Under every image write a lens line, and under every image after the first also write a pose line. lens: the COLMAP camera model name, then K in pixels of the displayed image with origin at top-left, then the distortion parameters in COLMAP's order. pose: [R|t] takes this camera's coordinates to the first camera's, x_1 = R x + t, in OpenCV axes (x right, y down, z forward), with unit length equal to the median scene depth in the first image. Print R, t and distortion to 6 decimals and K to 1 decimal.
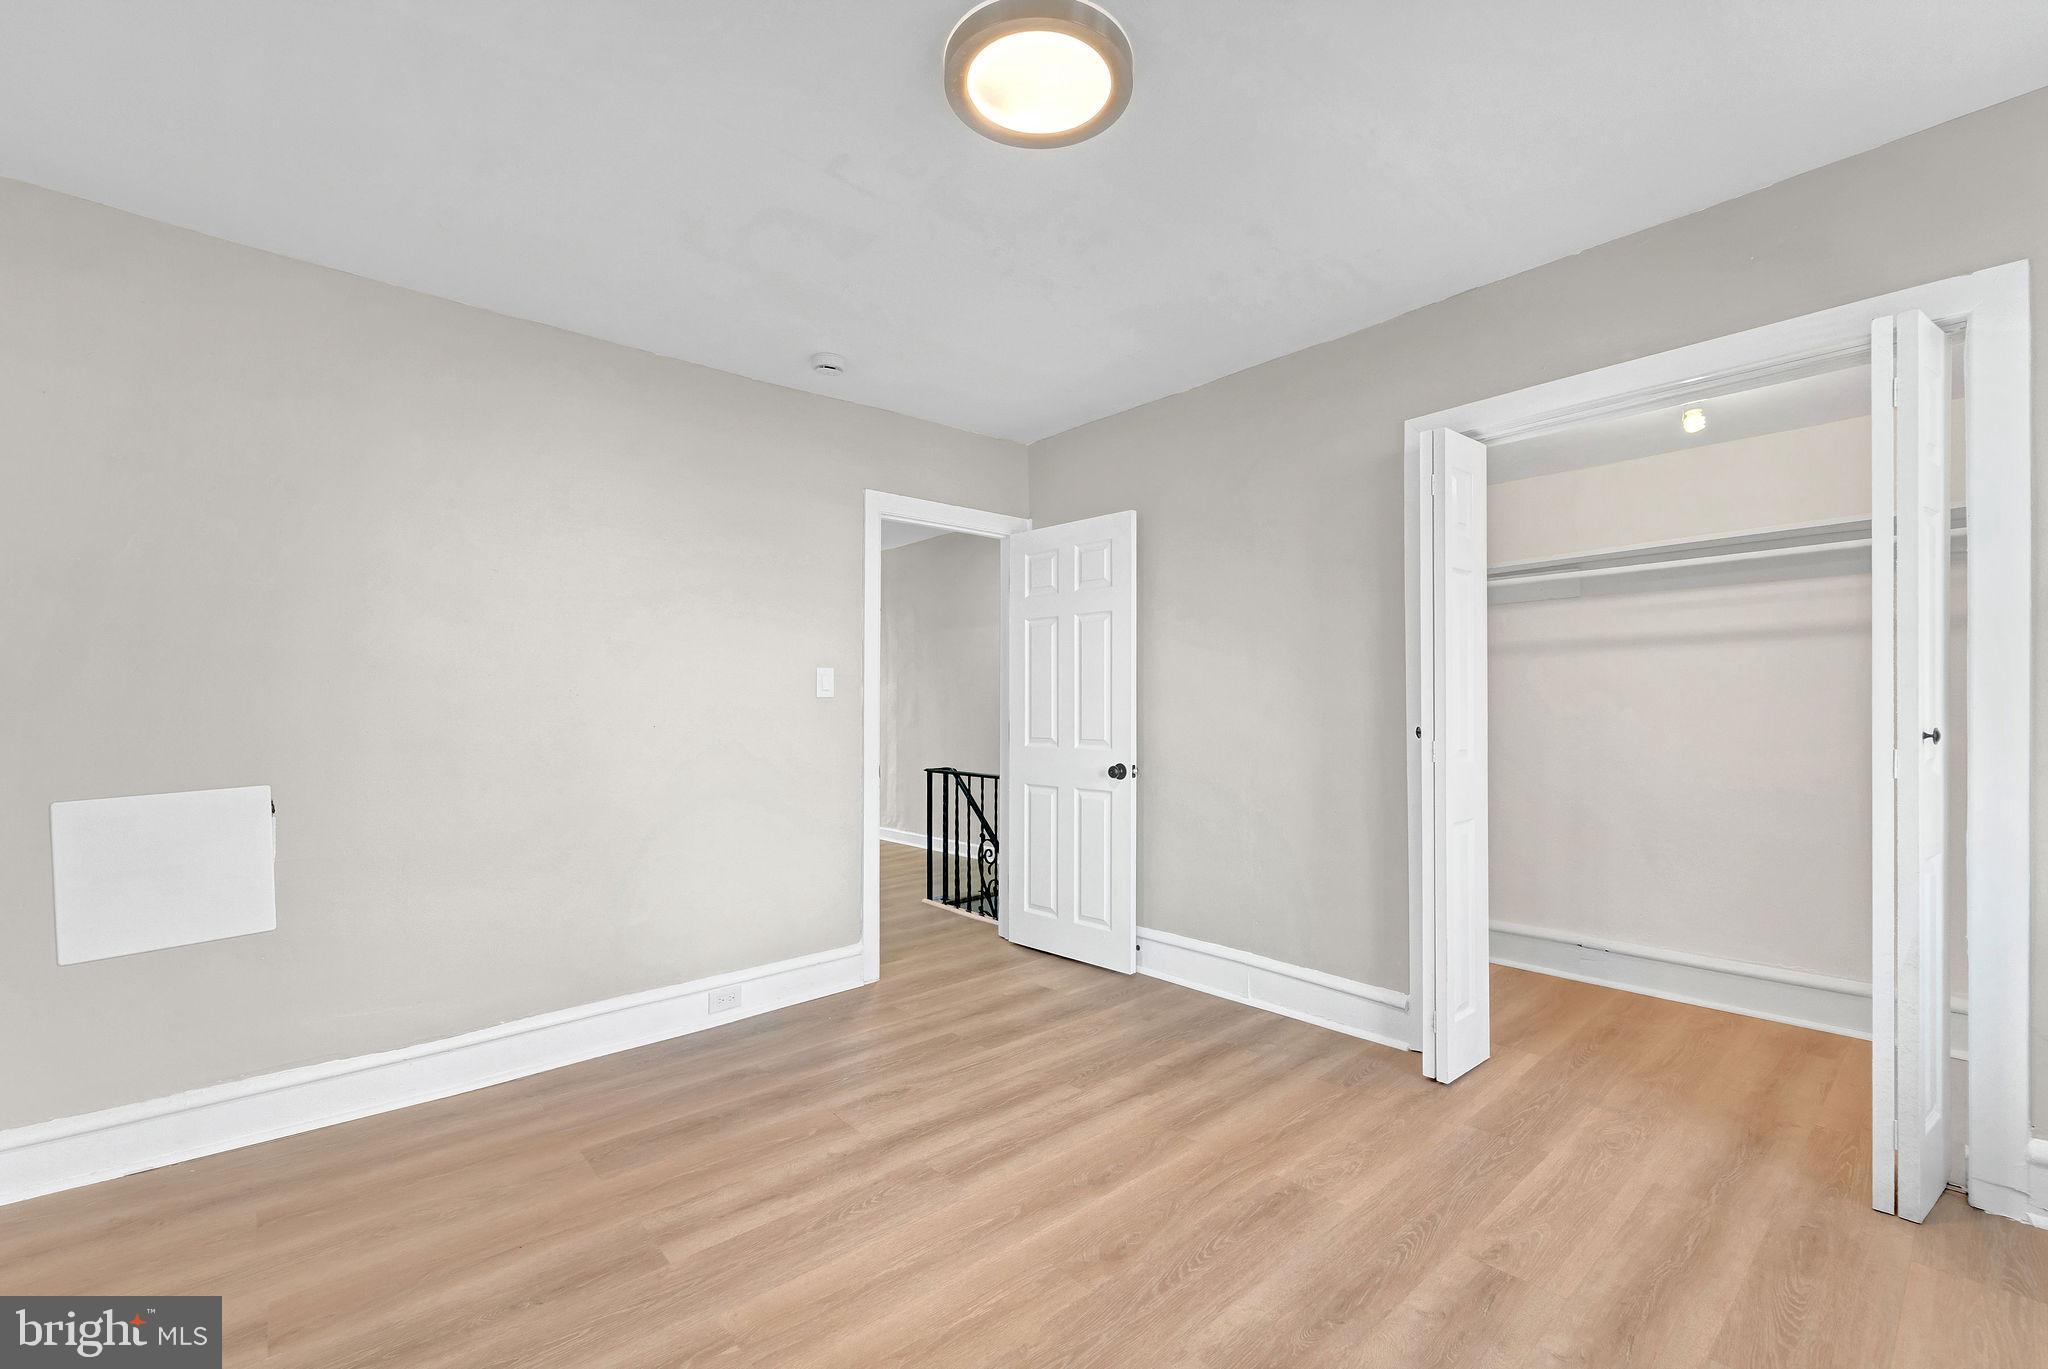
lens RADIAL K [[855.0, 0, 1029.7], [0, 855.0, 697.0], [0, 0, 1]] dist [-0.001645, -0.000675]
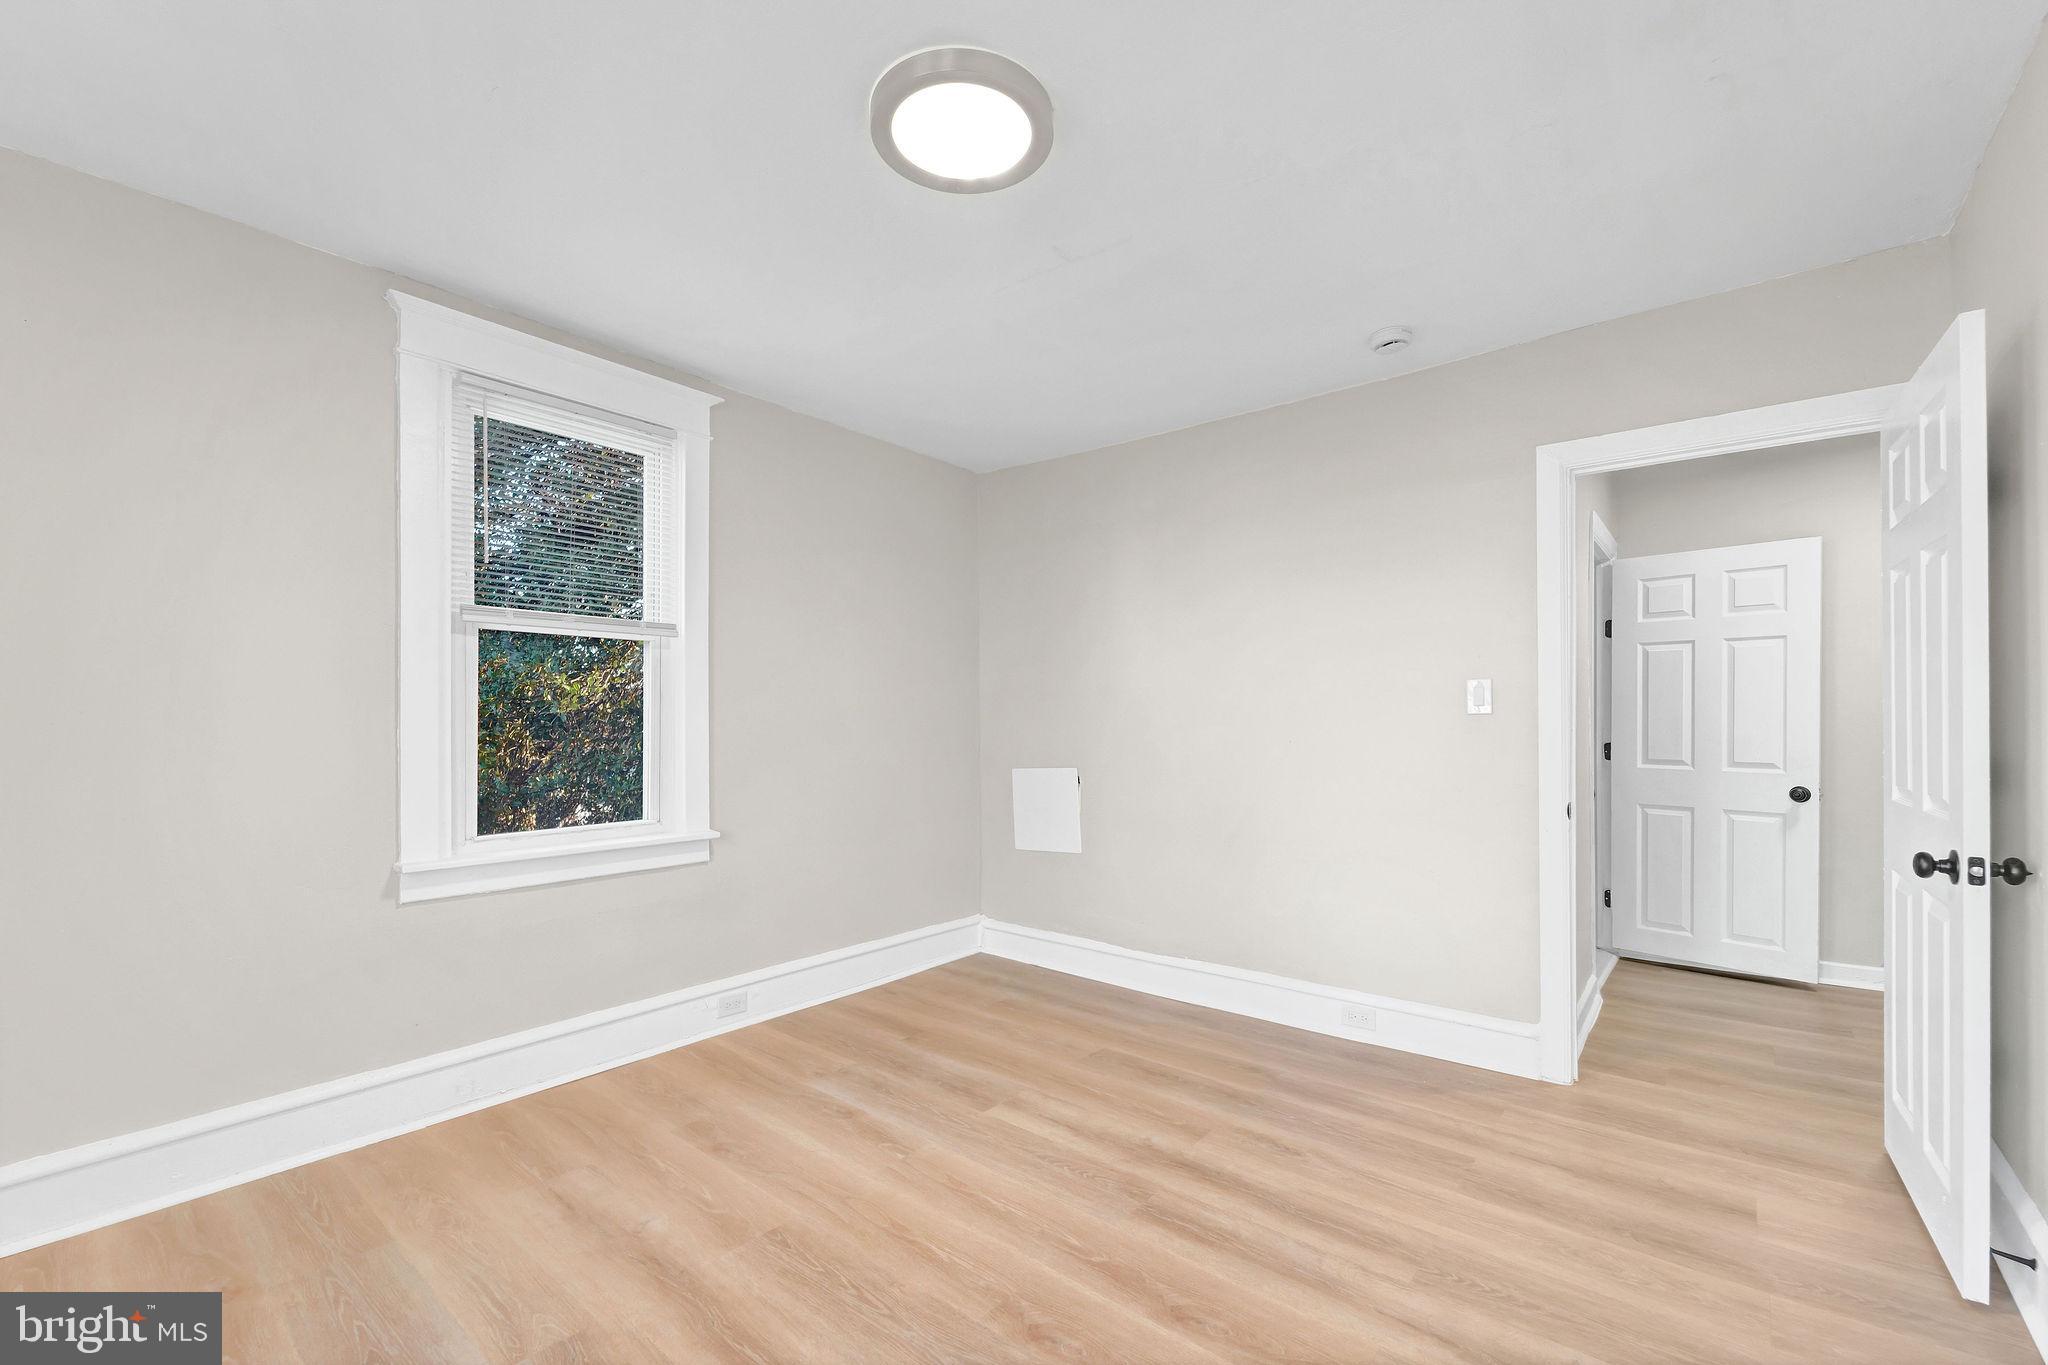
lens RADIAL K [[848.2, 0, 1067.0], [0, 848.2, 716.5], [0, 0, 1]] dist [-0.001589, -0.000599]
pose [[0.178583, 0.003279, -0.983919, 0.685559], [0.007612, 0.999960, 0.004714, -0.005237], [0.983895, -0.008332, 0.178550, 0.607258]]
